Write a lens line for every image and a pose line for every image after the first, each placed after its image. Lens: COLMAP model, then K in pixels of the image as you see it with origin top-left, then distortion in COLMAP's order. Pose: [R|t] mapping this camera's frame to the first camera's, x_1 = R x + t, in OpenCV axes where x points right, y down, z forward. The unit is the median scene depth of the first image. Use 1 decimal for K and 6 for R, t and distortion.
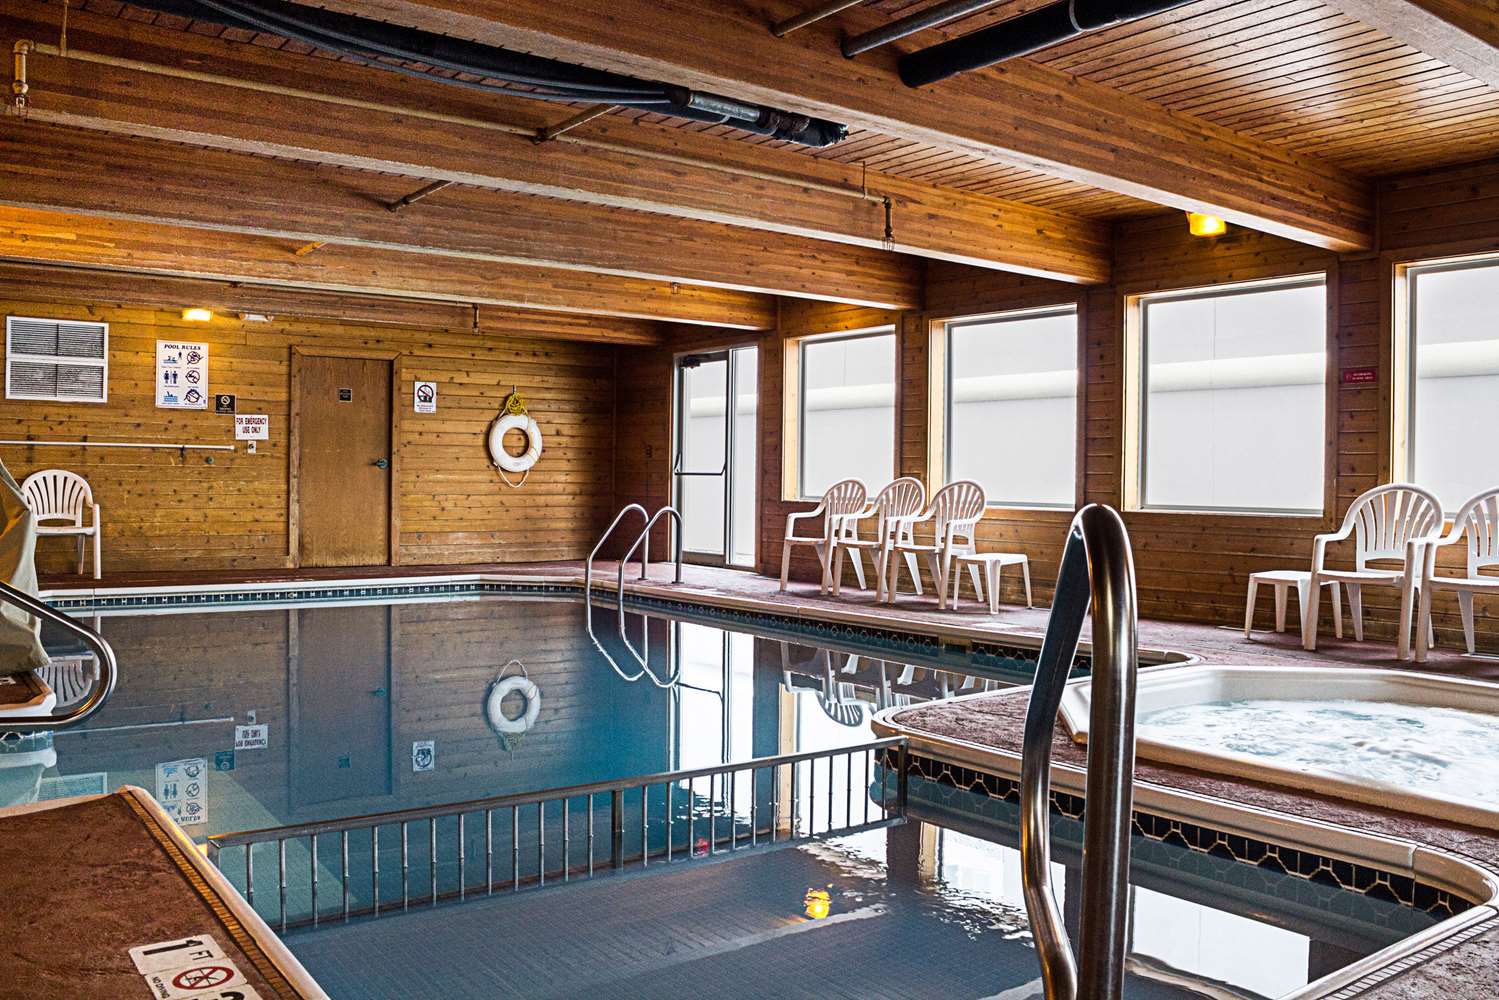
lens RADIAL K [[1292.5, 0, 749.5], [0, 1292.5, 500.0], [0, 0, 1]] dist [-0.001756, -0.000750]
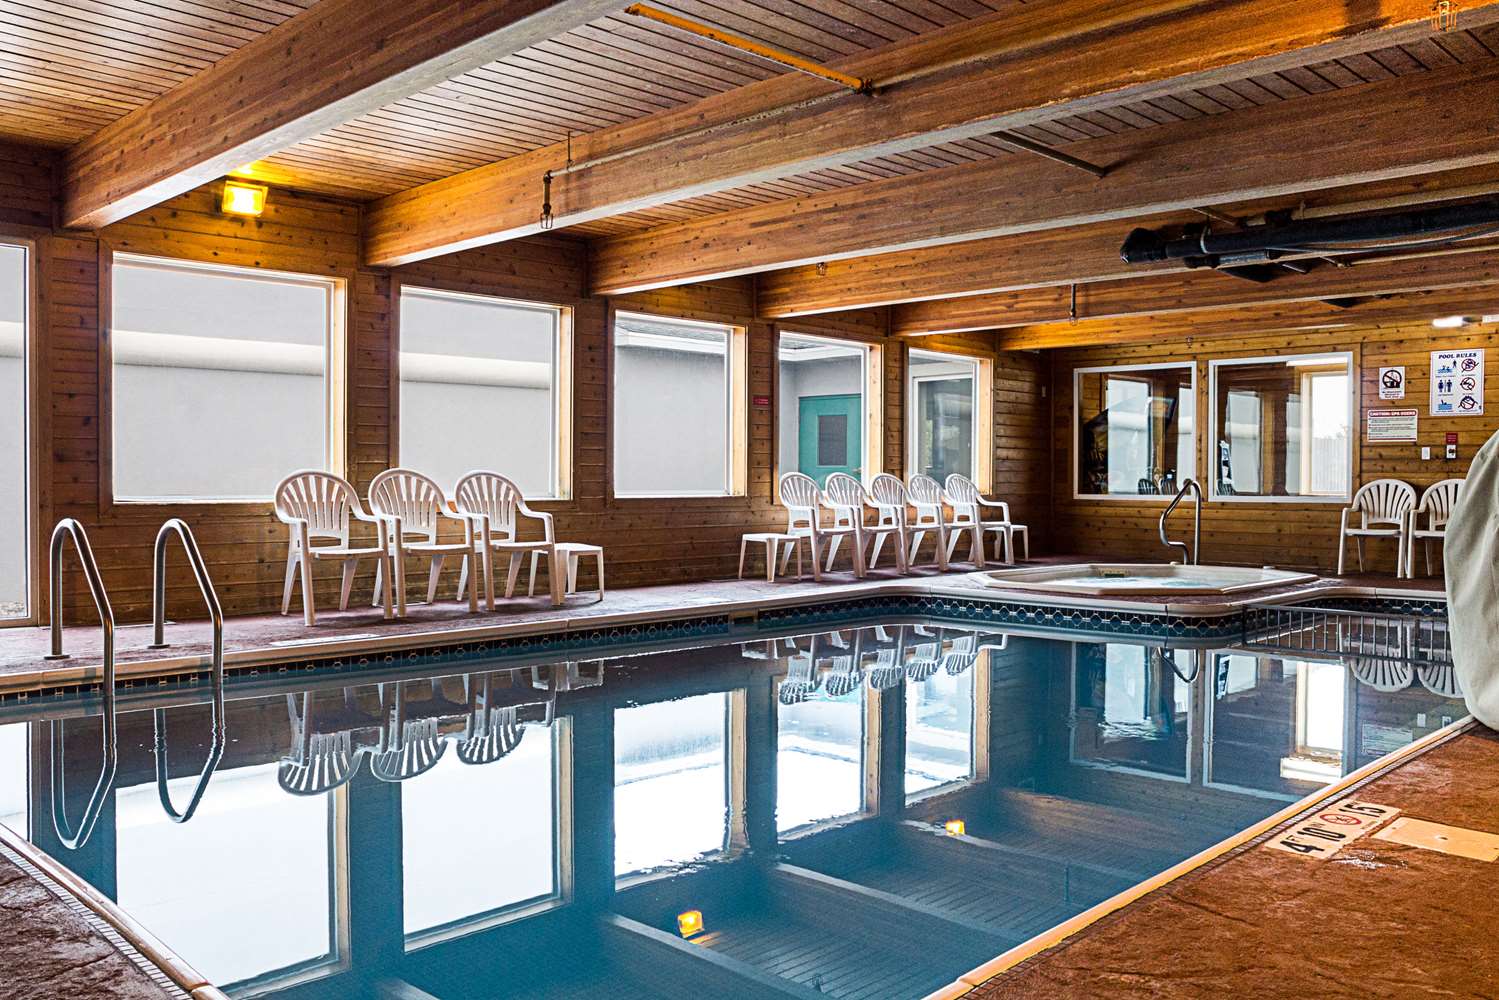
lens RADIAL K [[1243.7, 0, 749.5], [0, 1243.7, 500.0], [0, 0, 1]] dist [-0.003463, -0.001094]
pose [[-0.132549, -0.032431, 0.990646, -0.754797], [0.006600, 0.999414, 0.033601, -0.023360], [-0.991155, 0.010992, -0.132257, 0.931580]]
